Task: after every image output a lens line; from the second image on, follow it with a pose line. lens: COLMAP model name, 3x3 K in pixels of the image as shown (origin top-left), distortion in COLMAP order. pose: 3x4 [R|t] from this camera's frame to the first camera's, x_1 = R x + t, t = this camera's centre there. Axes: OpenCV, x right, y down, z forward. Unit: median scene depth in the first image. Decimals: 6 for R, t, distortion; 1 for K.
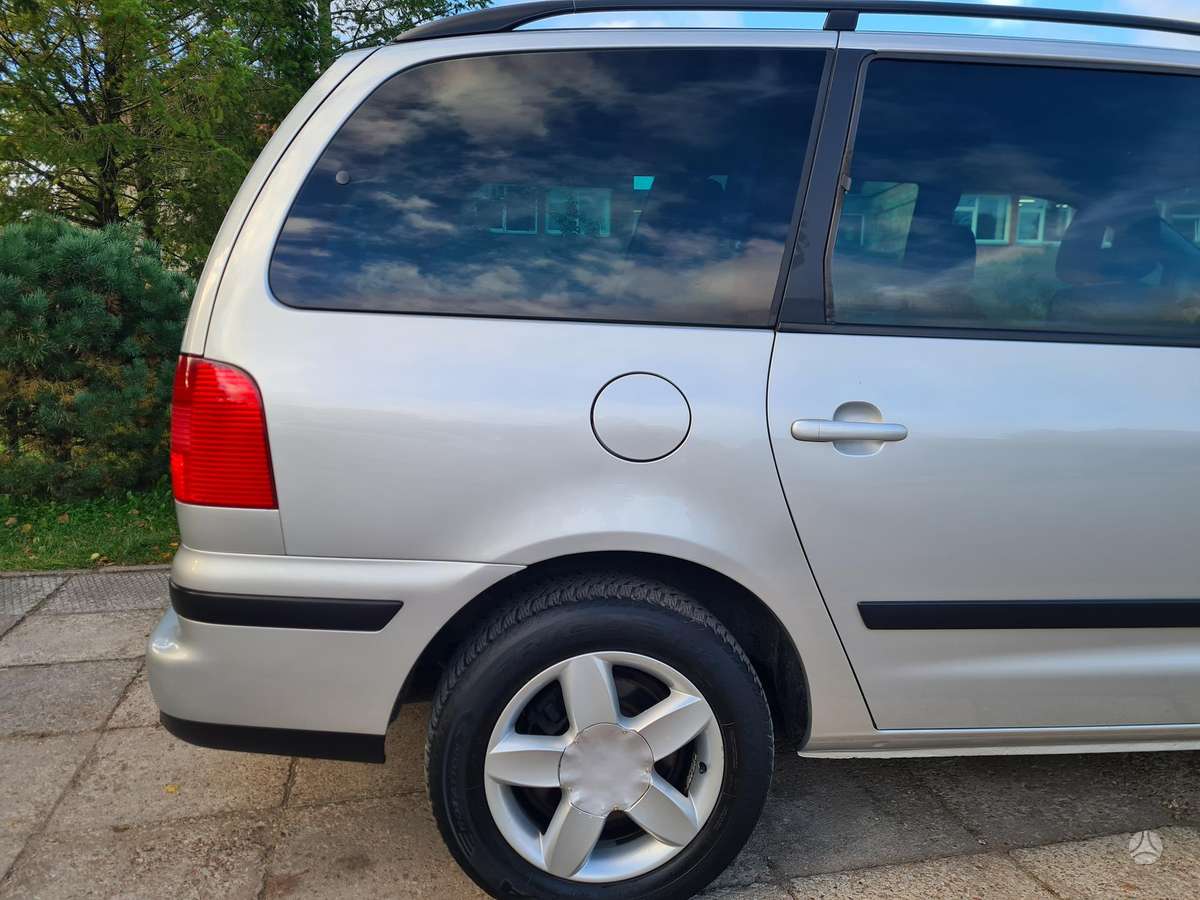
lens RADIAL K [[889.7, 0, 608.0], [0, 889.7, 450.4], [0, 0, 1]] dist [0.067343, -0.057795]
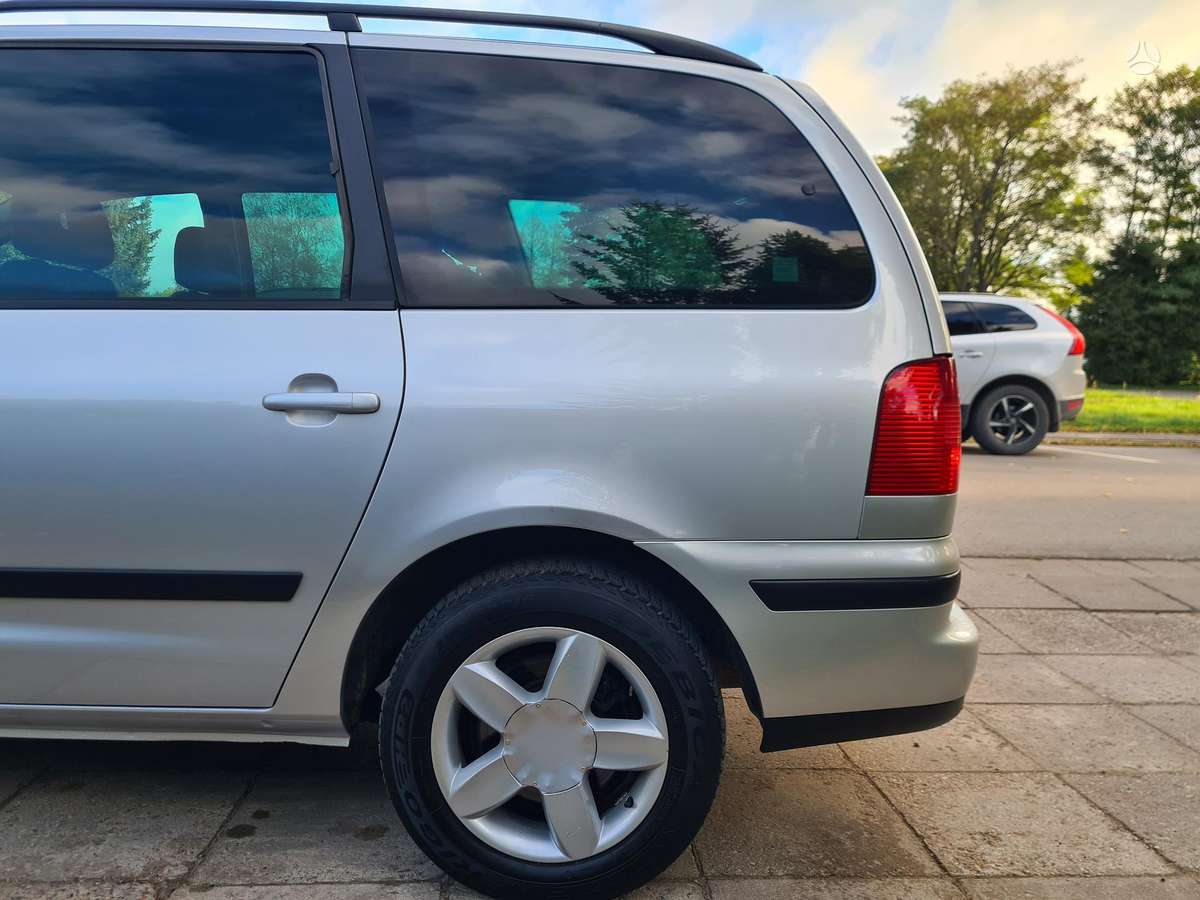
lens RADIAL K [[900.9, 0, 604.9], [0, 900.9, 442.8], [0, 0, 1]] dist [0.068387, -0.058799]
pose [[-0.984371, -0.052696, 0.168038, -0.349555], [-0.015069, 0.975887, 0.217758, -0.357433], [-0.175461, 0.211822, -0.961428, 2.902687]]
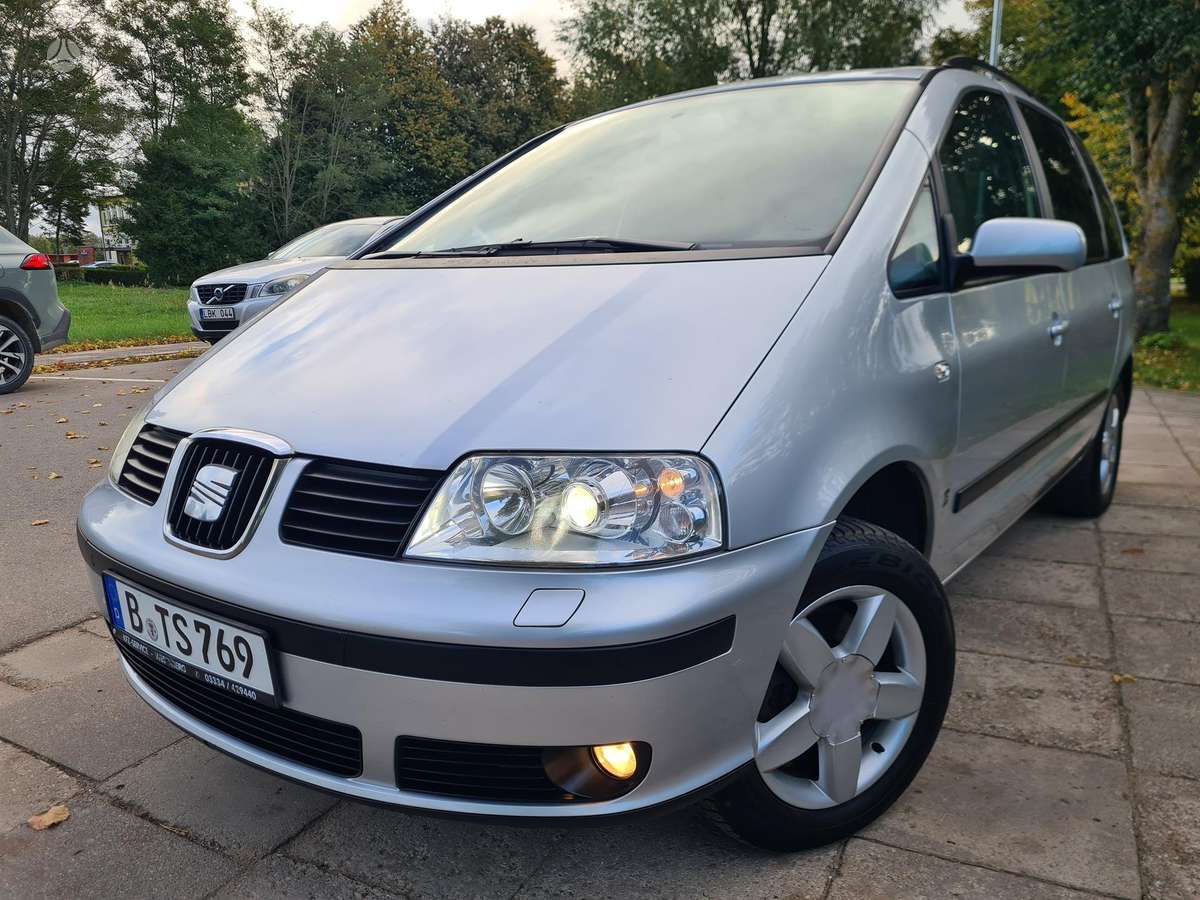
lens RADIAL K [[898.3, 0, 590.9], [0, 898.3, 458.4], [0, 0, 1]] dist [0.076838, -0.069502]
pose [[-0.647482, 0.144692, -0.748219, 3.418684], [-0.100618, 0.956984, 0.272135, -0.309036], [0.755409, 0.251487, -0.605071, 2.608576]]
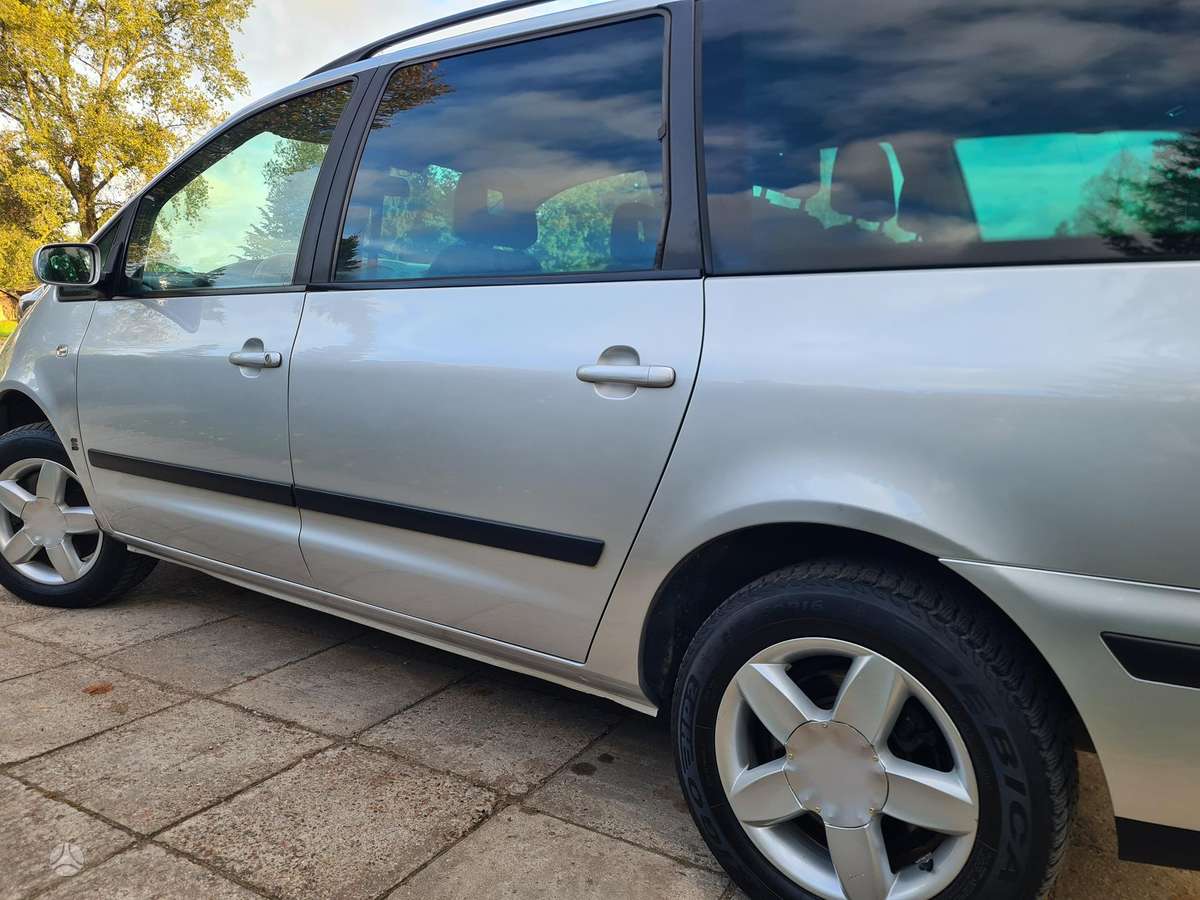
lens RADIAL K [[903.3, 0, 606.1], [0, 903.3, 452.0], [0, 0, 1]] dist [0.065353, -0.056201]
pose [[-0.729266, -0.132473, 0.671284, -0.532496], [0.058759, 0.965330, 0.254335, -0.350771], [-0.681703, 0.224922, -0.696198, 2.716084]]
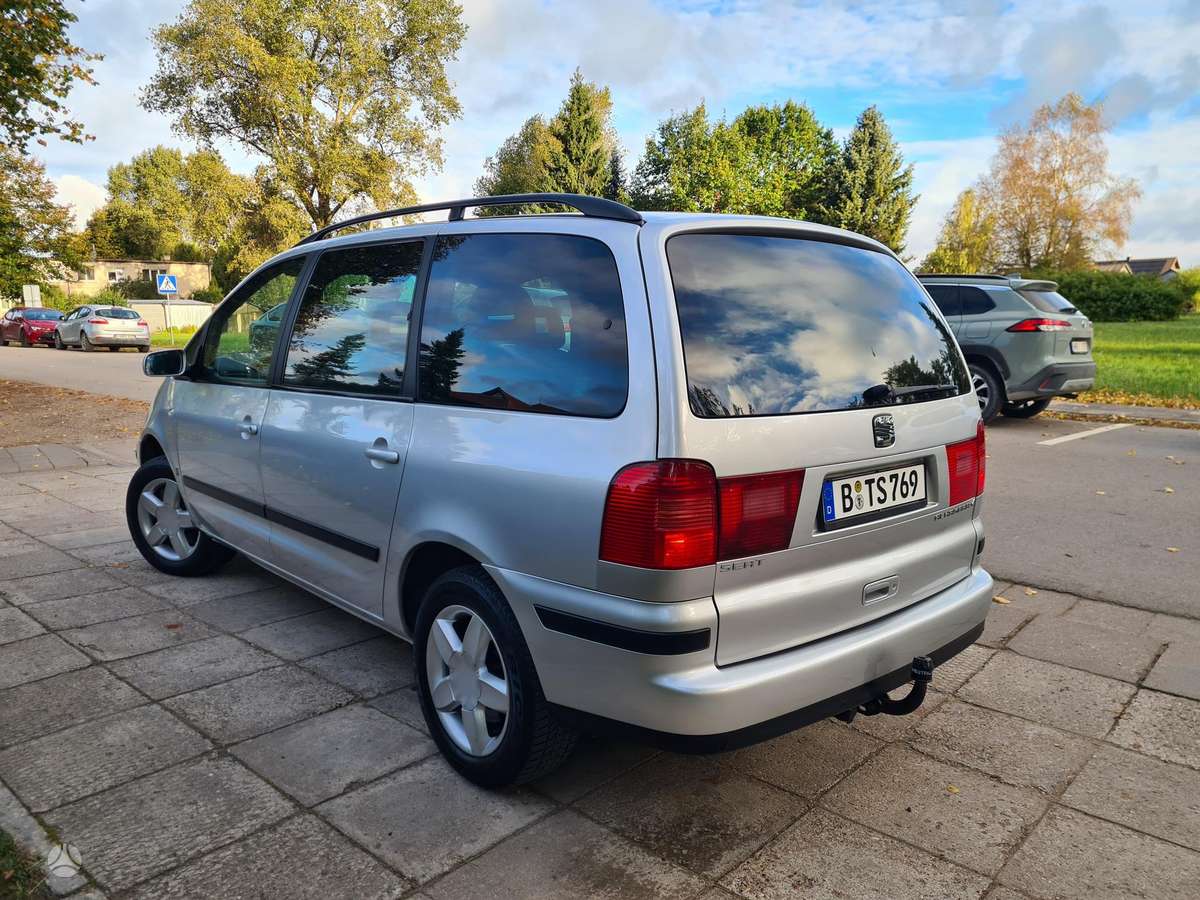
lens RADIAL K [[898.6, 0, 611.3], [0, 898.6, 446.5], [0, 0, 1]] dist [0.061493, -0.050930]
pose [[-0.567235, -0.139539, 0.811649, -1.531795], [0.100751, 0.966381, 0.236552, -0.560911], [-0.817370, 0.215955, -0.534106, 2.563330]]
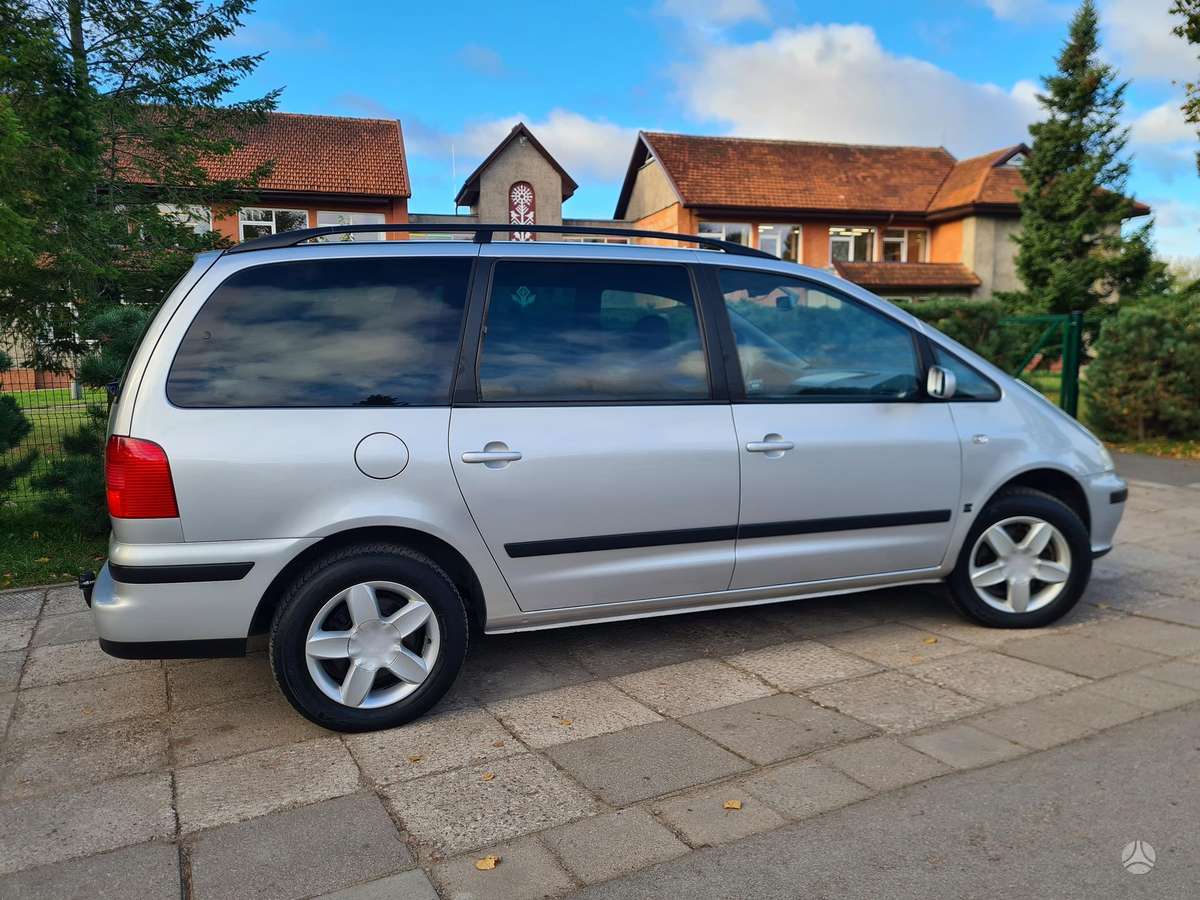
lens RADIAL K [[897.6, 0, 602.8], [0, 897.6, 452.4], [0, 0, 1]] dist [0.070579, -0.059434]
pose [[0.974031, -0.056659, 0.219210, 0.069967], [0.059897, 0.998171, -0.008147, 0.000186], [-0.218348, 0.021066, 0.975644, -0.928712]]
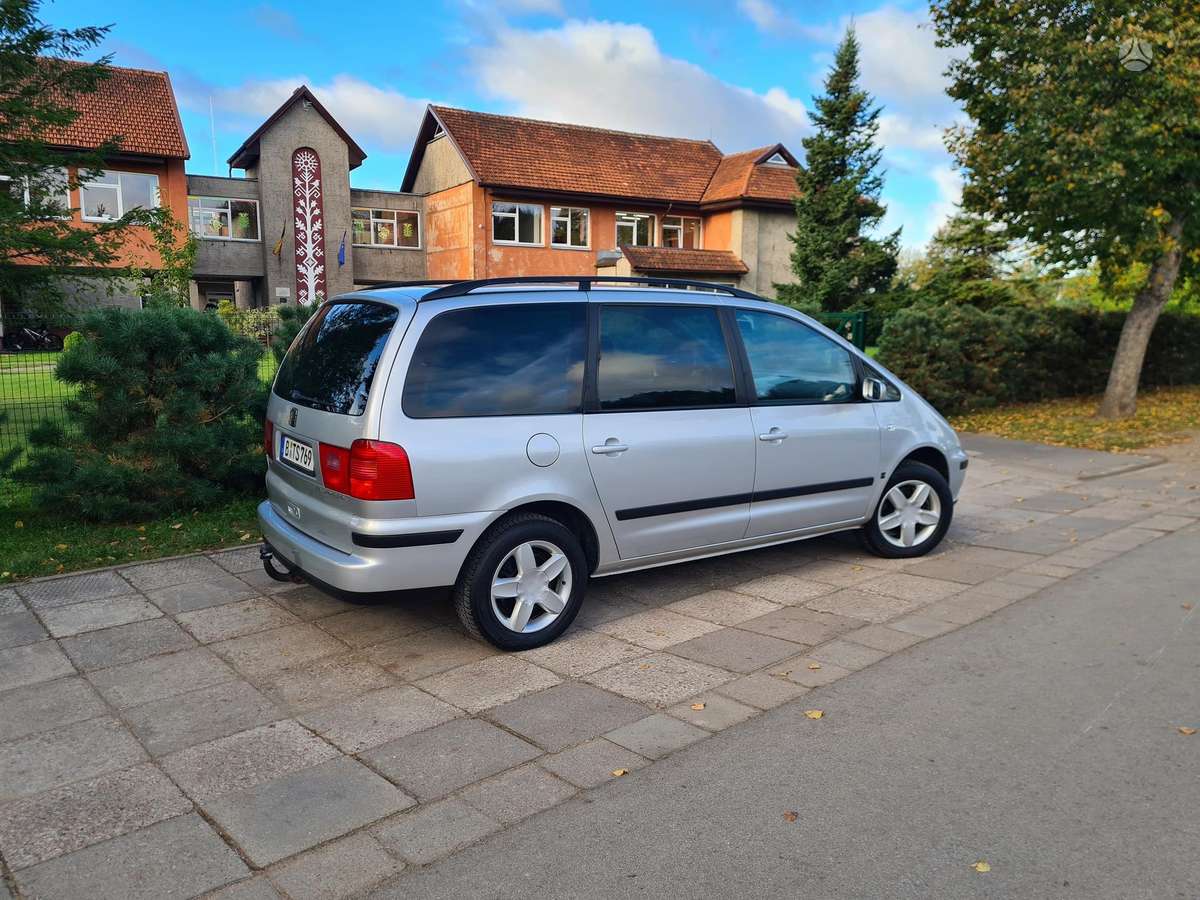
lens RADIAL K [[898.3, 0, 590.9], [0, 898.3, 458.4], [0, 0, 1]] dist [0.076838, -0.069502]
pose [[0.889864, -0.086937, 0.447866, -0.966457], [0.073872, 0.996179, 0.046597, -0.118583], [-0.450205, -0.008380, 0.892886, -1.360380]]
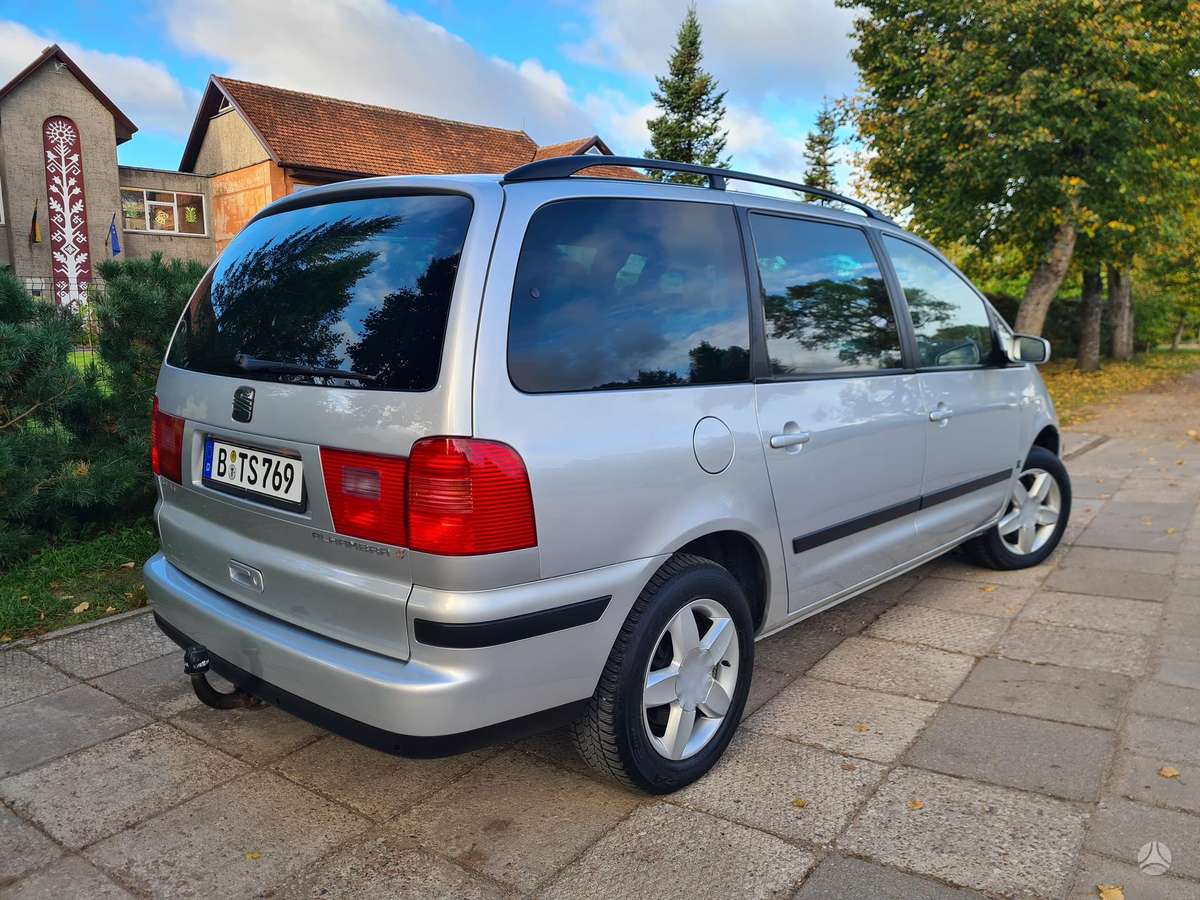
lens RADIAL K [[899.4, 0, 600.7], [0, 899.4, 444.5], [0, 0, 1]] dist [0.068927, -0.057329]
pose [[0.759334, -0.113613, 0.640706, -1.040672], [0.105141, 0.993123, 0.051497, -0.130437], [-0.642151, 0.028261, 0.766057, -0.075030]]
